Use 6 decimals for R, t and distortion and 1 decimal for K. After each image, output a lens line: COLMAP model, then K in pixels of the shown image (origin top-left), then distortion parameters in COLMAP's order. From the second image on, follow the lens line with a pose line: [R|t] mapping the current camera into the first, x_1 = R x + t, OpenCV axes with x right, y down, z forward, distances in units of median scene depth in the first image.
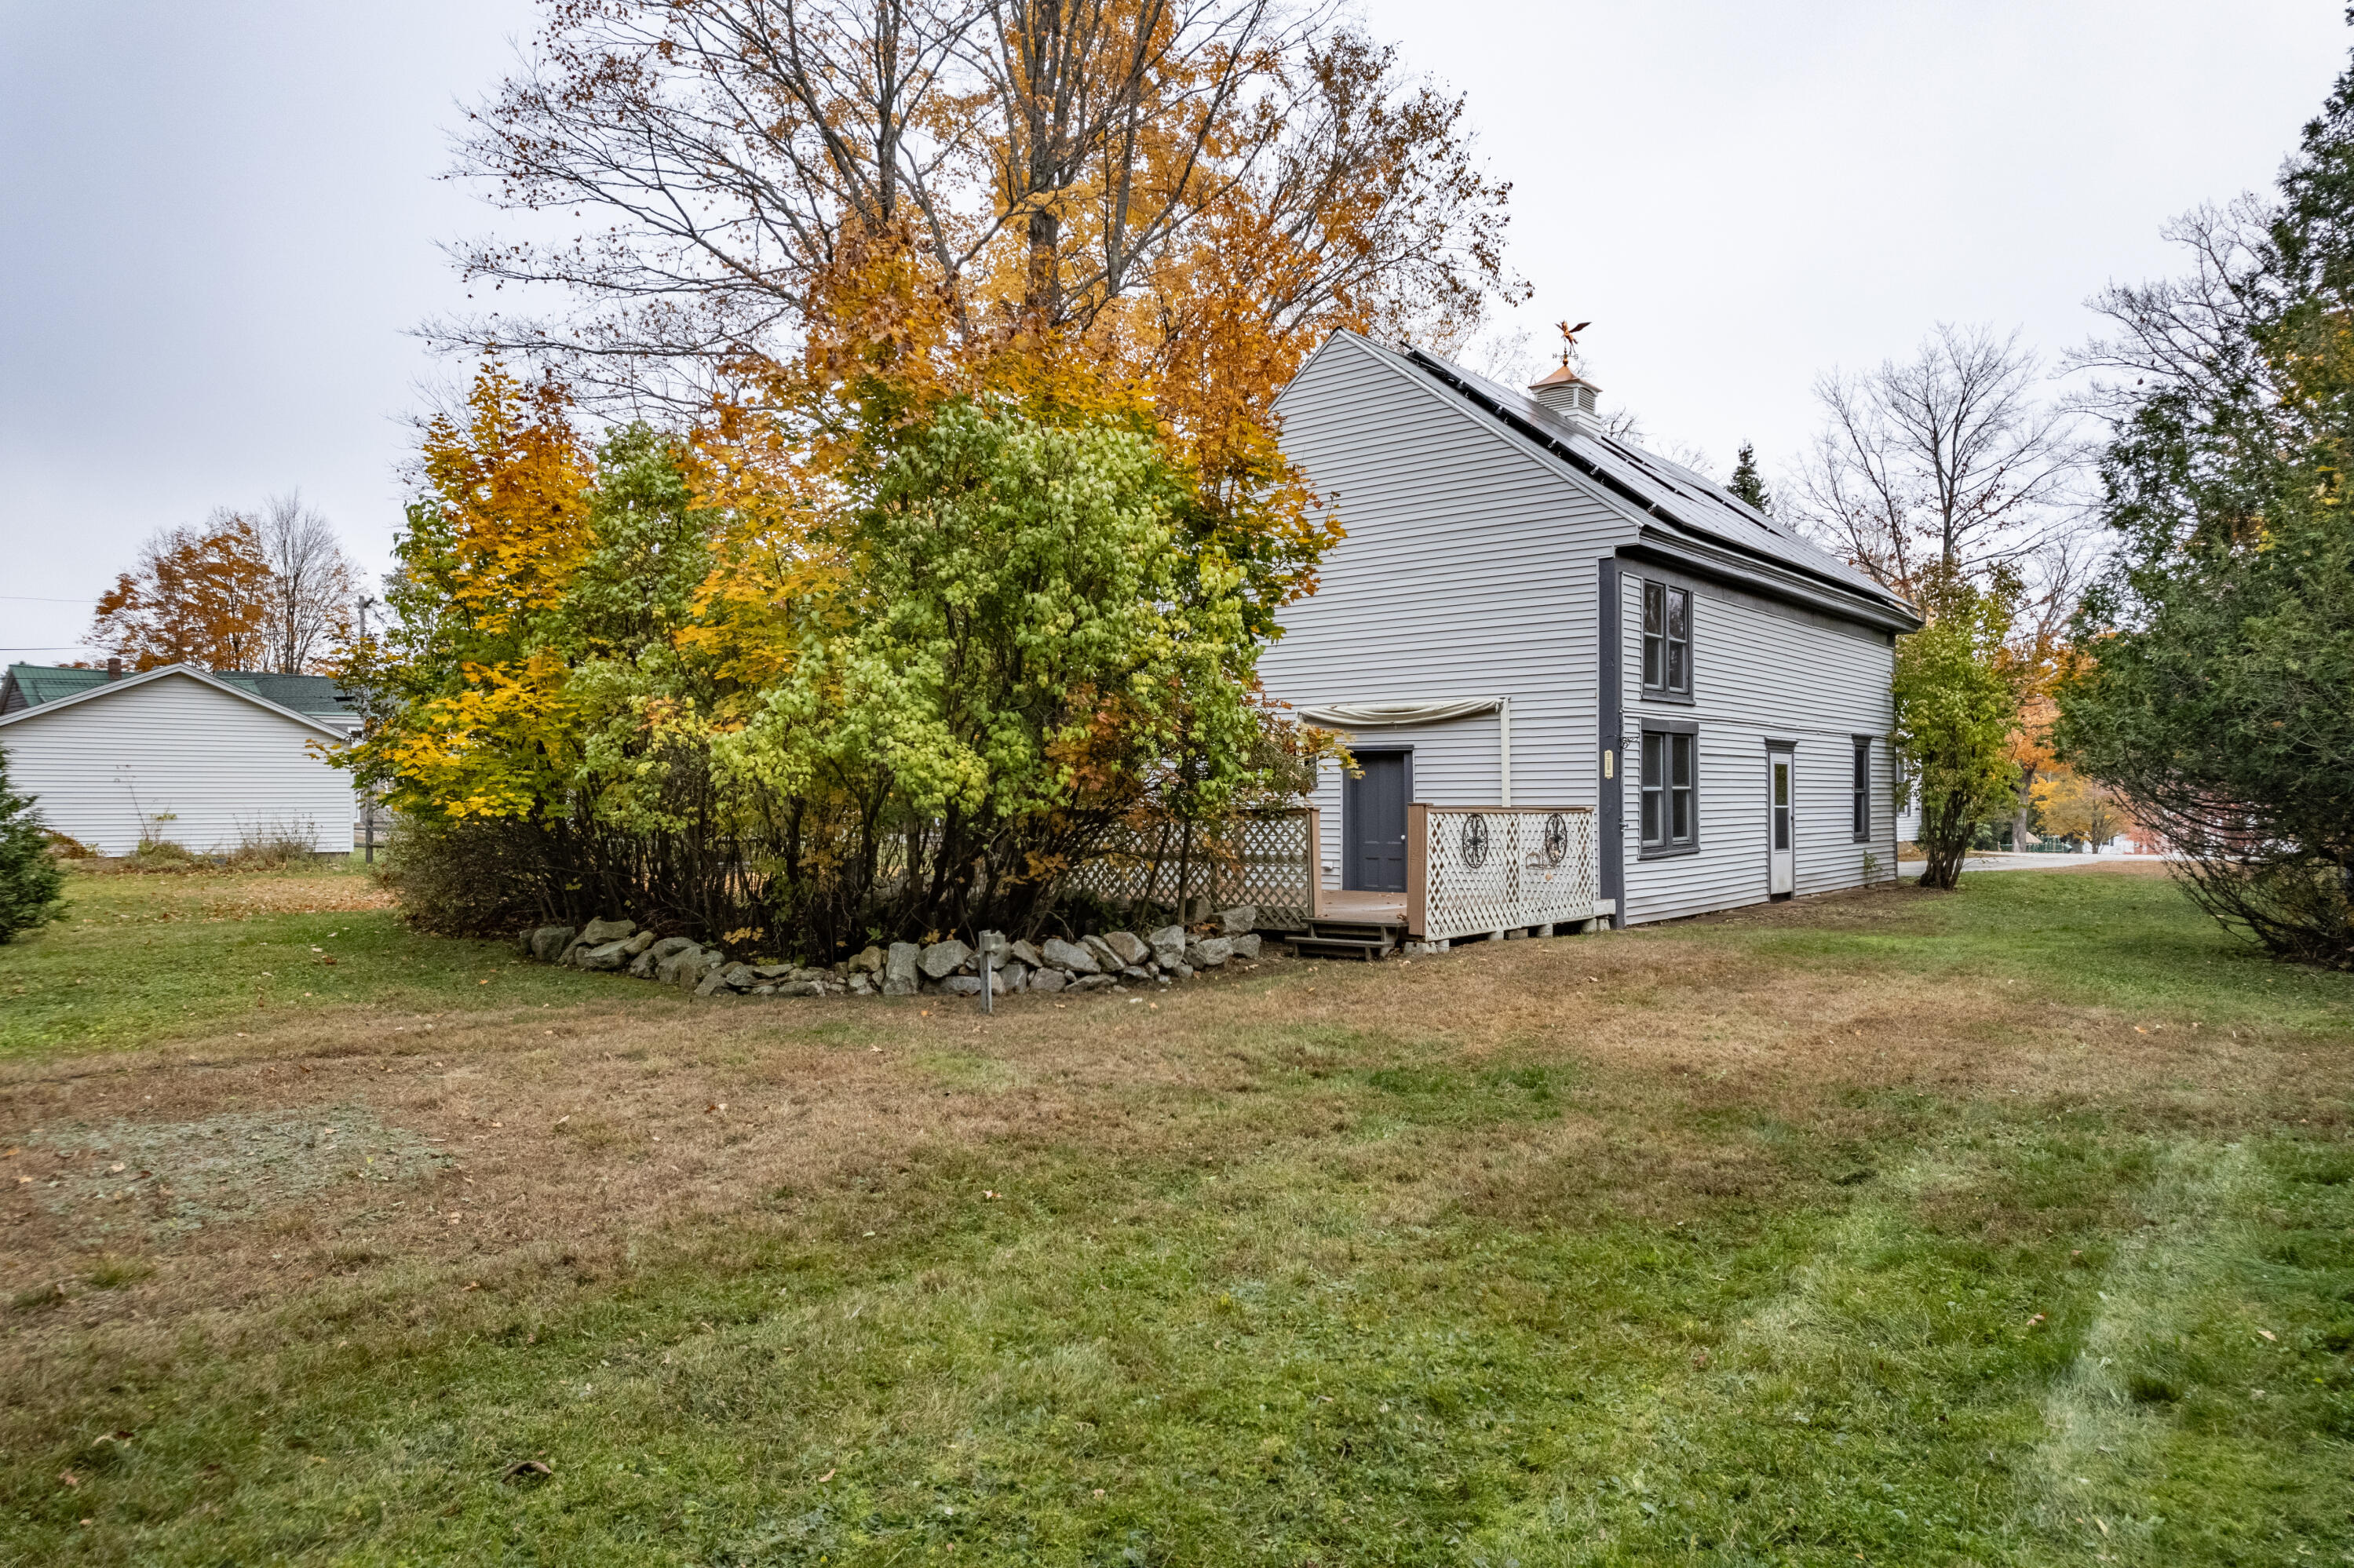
lens RADIAL K [[1540.6, 0, 1177.0], [0, 1540.6, 784.0], [0, 0, 1]] dist [-0.076679, 0.076197]
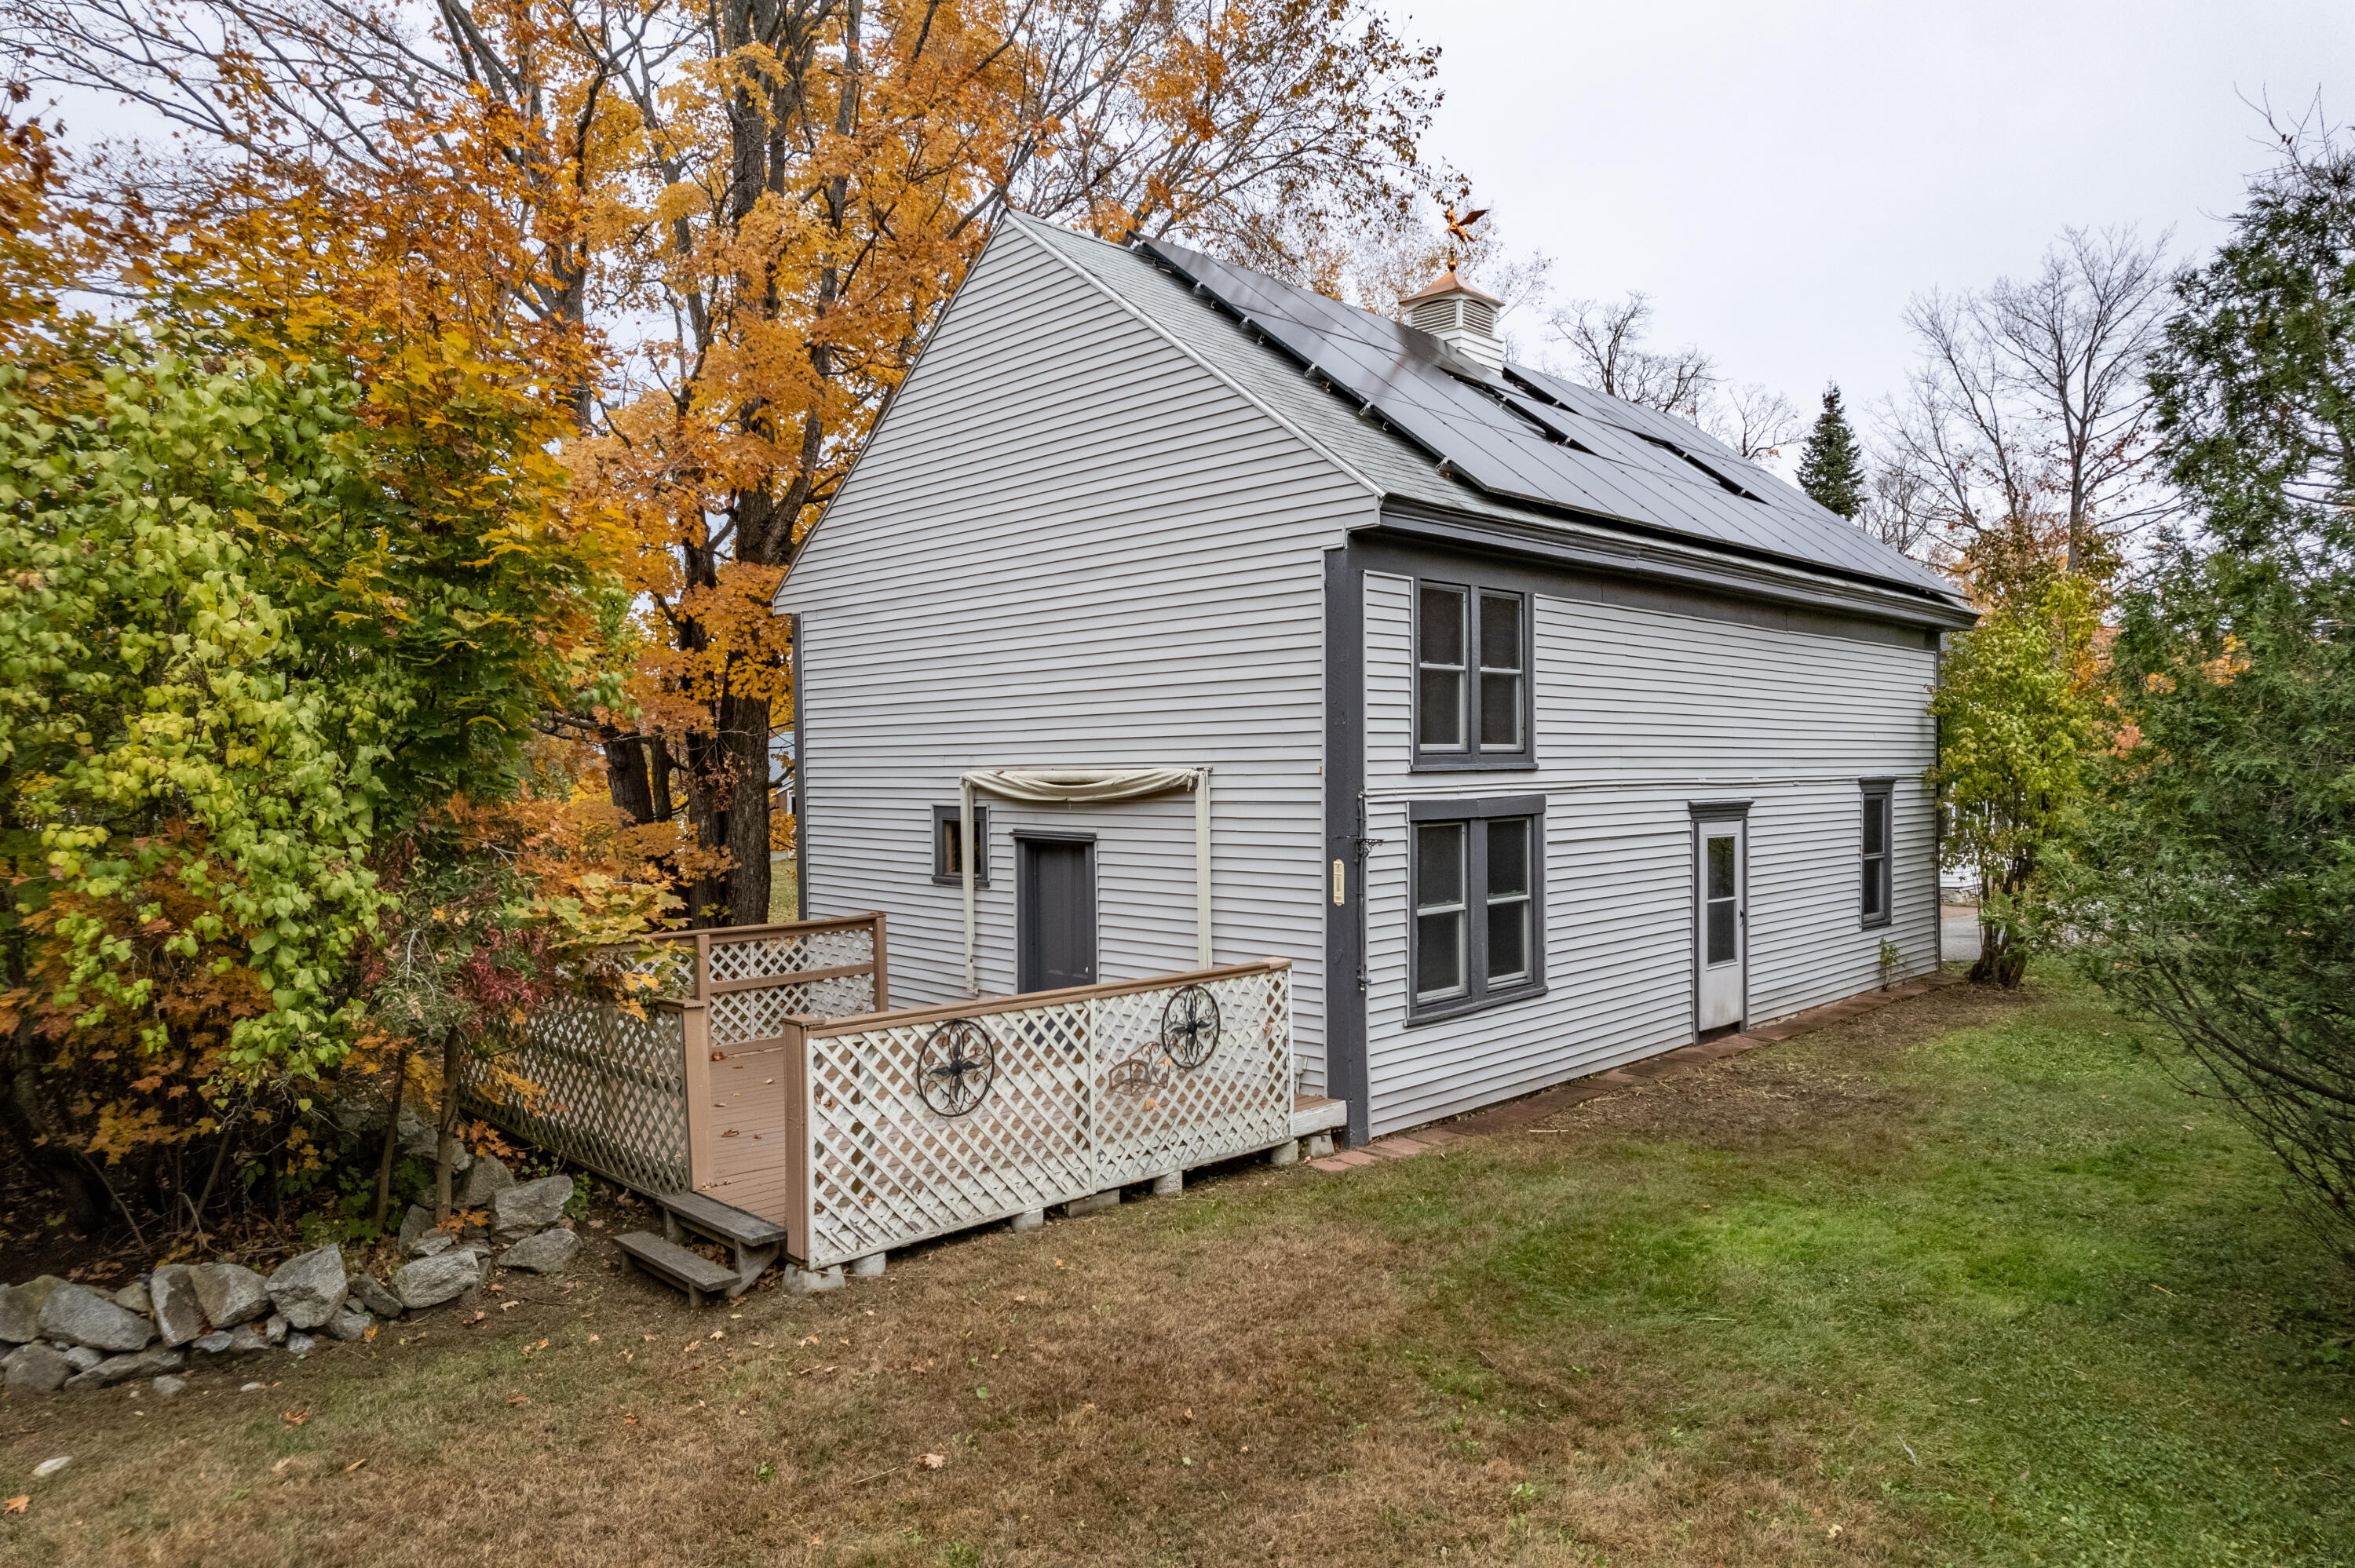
lens RADIAL K [[1497.6, 0, 1207.8], [0, 1497.6, 768.3], [0, 0, 1]] dist [-0.061171, 0.063778]
pose [[0.995523, -0.003368, -0.094457, 0.259234], [0.004780, 0.999880, 0.014722, -0.061697], [0.094396, -0.015108, 0.995420, 0.355490]]
